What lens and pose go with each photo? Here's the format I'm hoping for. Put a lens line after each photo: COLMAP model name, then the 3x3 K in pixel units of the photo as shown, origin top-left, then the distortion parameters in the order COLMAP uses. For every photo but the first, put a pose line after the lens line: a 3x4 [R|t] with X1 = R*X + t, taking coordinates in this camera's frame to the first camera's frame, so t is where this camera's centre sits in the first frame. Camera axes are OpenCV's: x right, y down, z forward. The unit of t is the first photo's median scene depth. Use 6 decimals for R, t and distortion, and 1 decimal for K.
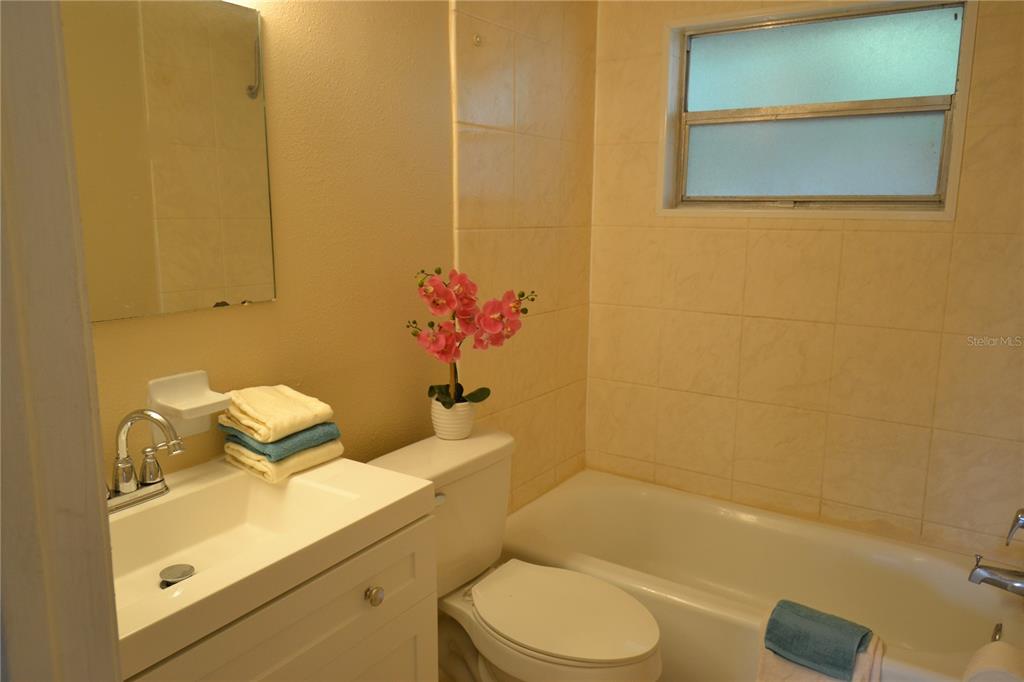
lens RADIAL K [[738.1, 0, 509.7], [0, 738.1, 336.0], [0, 0, 1]] dist [0.057382, -0.066386]
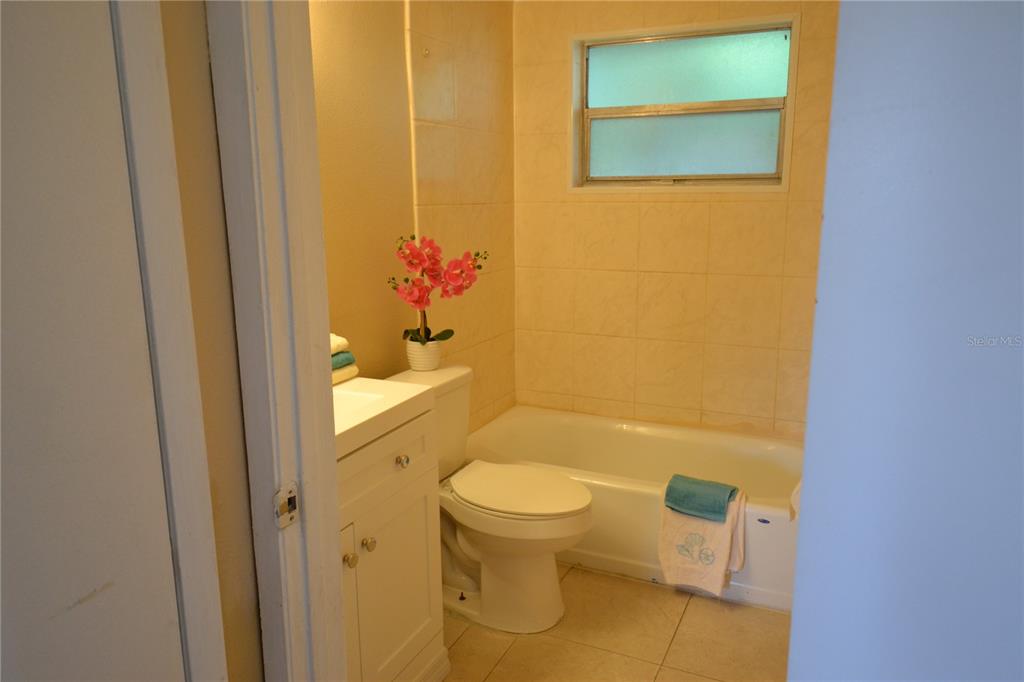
lens RADIAL K [[738.1, 0, 509.7], [0, 738.1, 336.0], [0, 0, 1]] dist [0.057382, -0.066386]
pose [[0.988738, -0.044929, 0.142754, -0.115995], [0.041774, 0.998814, 0.025022, 0.055996], [-0.143709, -0.018777, 0.989442, -0.289818]]
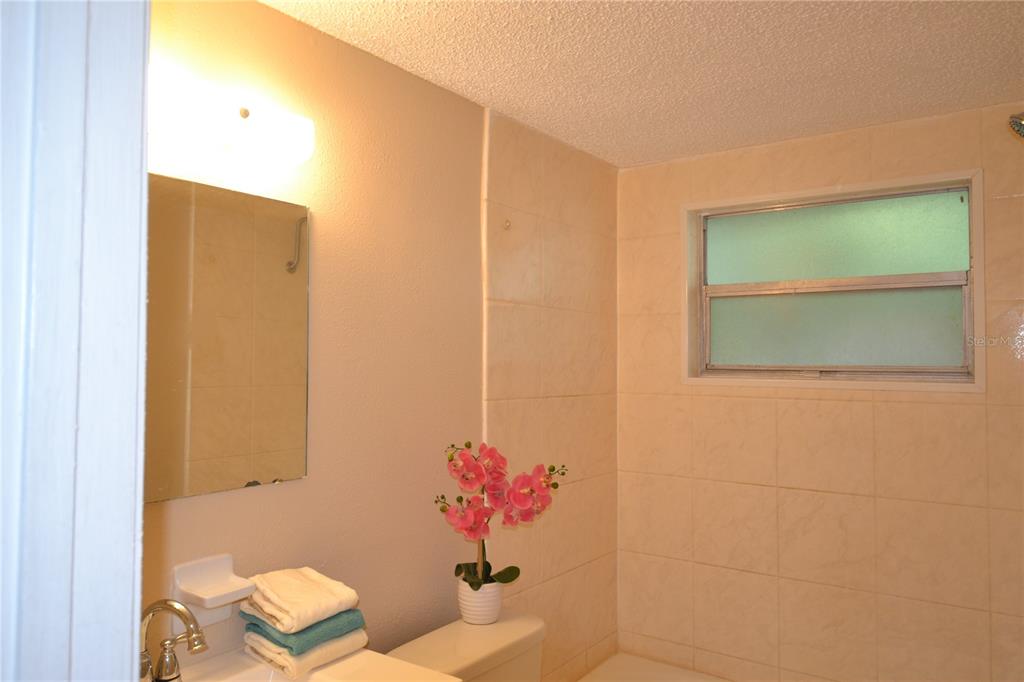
lens RADIAL K [[738.1, 0, 509.7], [0, 738.1, 336.0], [0, 0, 1]] dist [0.057382, -0.066386]
pose [[0.999659, -0.003787, -0.025823, -0.013769], [-0.001658, 0.978209, -0.207618, -0.023720], [0.026046, 0.207590, 0.977869, -0.004615]]
